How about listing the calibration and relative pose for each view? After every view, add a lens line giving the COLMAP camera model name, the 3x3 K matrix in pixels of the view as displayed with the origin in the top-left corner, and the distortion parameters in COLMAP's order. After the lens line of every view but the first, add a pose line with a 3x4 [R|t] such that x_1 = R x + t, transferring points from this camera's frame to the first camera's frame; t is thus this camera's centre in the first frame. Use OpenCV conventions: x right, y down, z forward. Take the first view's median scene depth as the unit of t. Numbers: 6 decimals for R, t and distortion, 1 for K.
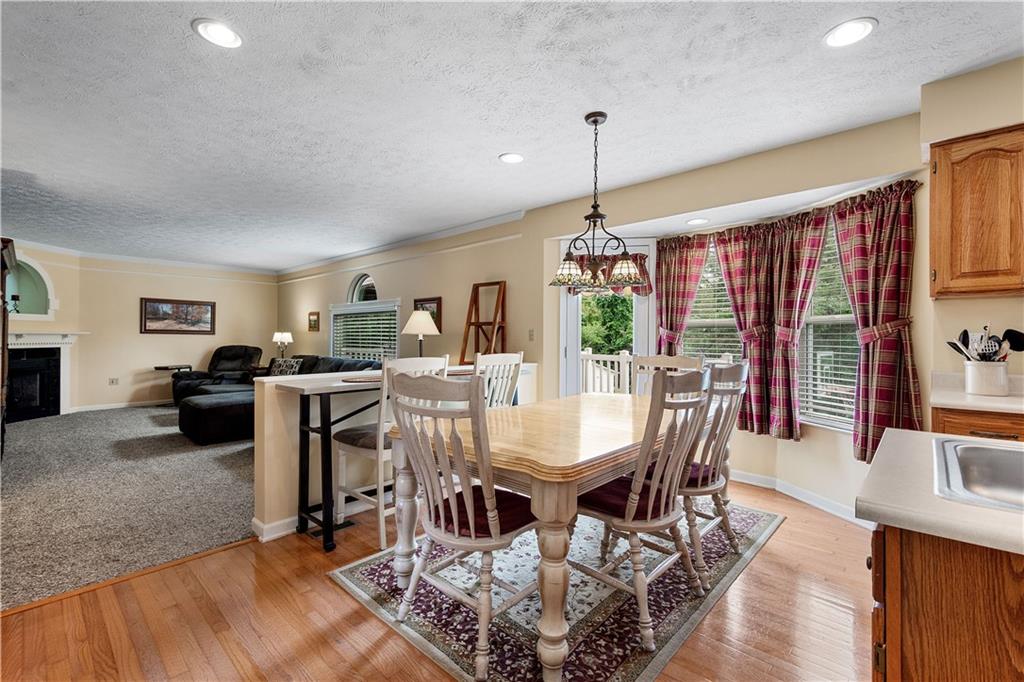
lens RADIAL K [[458.1, 0, 510.1], [0, 458.1, 339.6], [0, 0, 1]] dist [-0.002937, -0.000137]
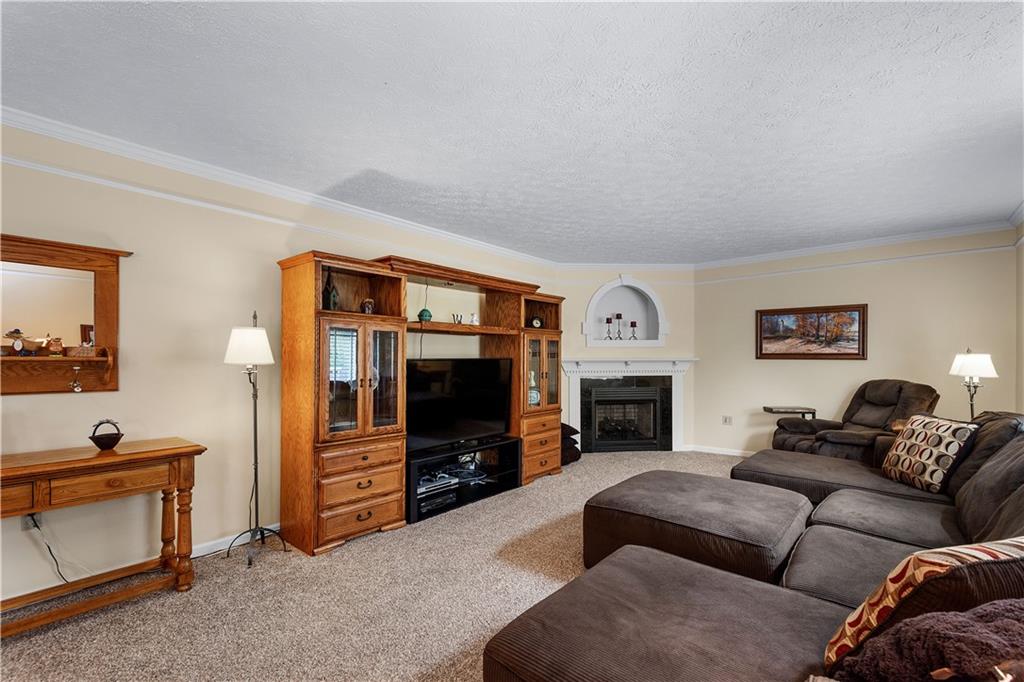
lens RADIAL K [[458.1, 0, 495.0], [0, 458.1, 359.0], [0, 0, 1]] dist [-0.002937, -0.000137]
pose [[0.046782, -0.008282, -0.998871, -0.090387], [-0.000154, 0.999966, -0.008298, -0.007297], [0.998905, 0.000542, 0.046780, 0.535698]]
